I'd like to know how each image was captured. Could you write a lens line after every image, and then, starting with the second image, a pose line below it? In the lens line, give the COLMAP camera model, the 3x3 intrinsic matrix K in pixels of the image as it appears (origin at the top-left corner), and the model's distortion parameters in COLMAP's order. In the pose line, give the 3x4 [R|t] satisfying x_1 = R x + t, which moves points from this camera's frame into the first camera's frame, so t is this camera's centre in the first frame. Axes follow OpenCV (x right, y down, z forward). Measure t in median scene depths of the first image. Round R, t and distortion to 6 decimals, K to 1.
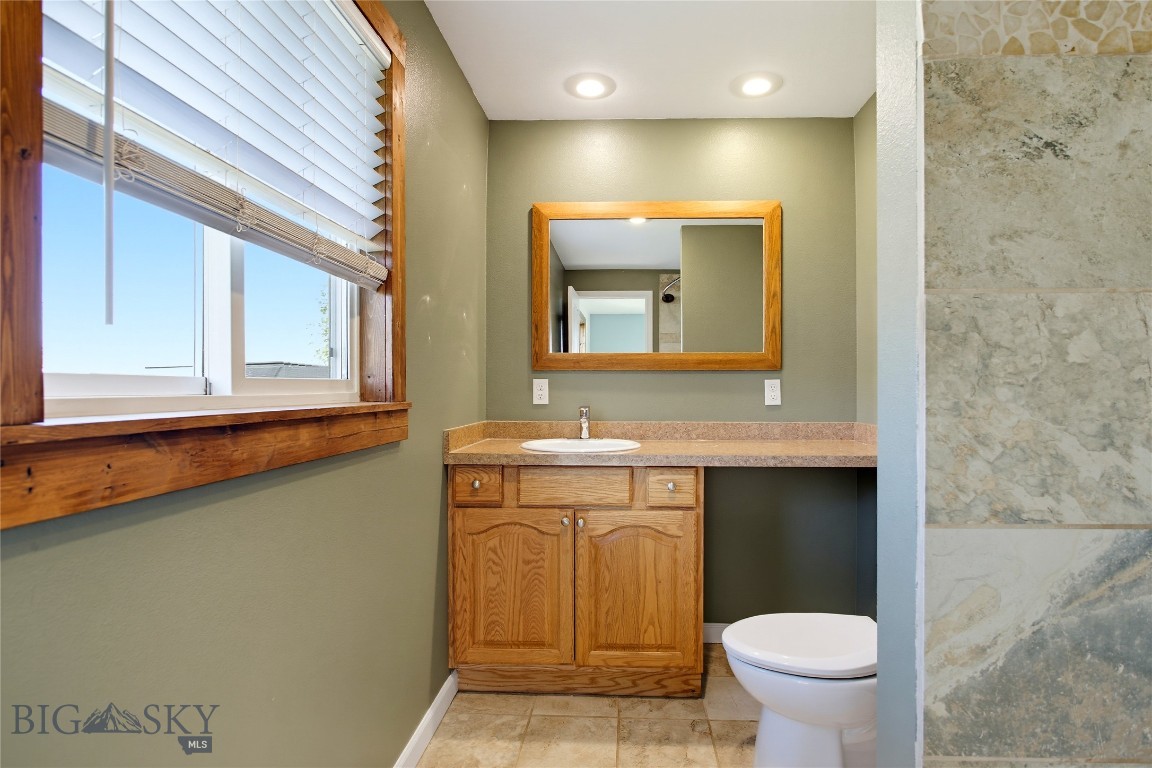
lens RADIAL K [[571.8, 0, 576.0], [0, 571.8, 388.1], [0, 0, 1]] dist [-0.001904, -0.000091]
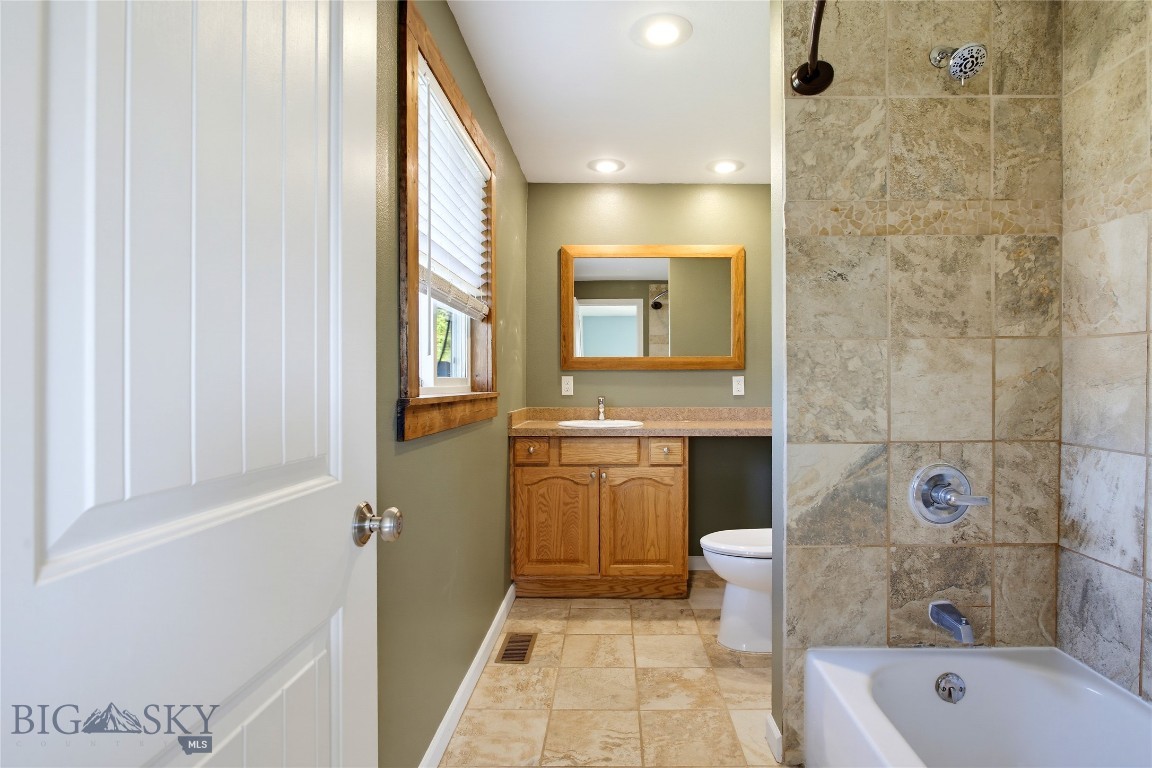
lens RADIAL K [[571.8, 0, 576.9], [0, 571.8, 380.6], [0, 0, 1]] dist [-0.001904, -0.000091]
pose [[0.999582, -0.001148, 0.028886, -0.111690], [0.001298, 0.999986, -0.005168, 0.001749], [-0.028880, 0.005203, 0.999569, -0.489633]]
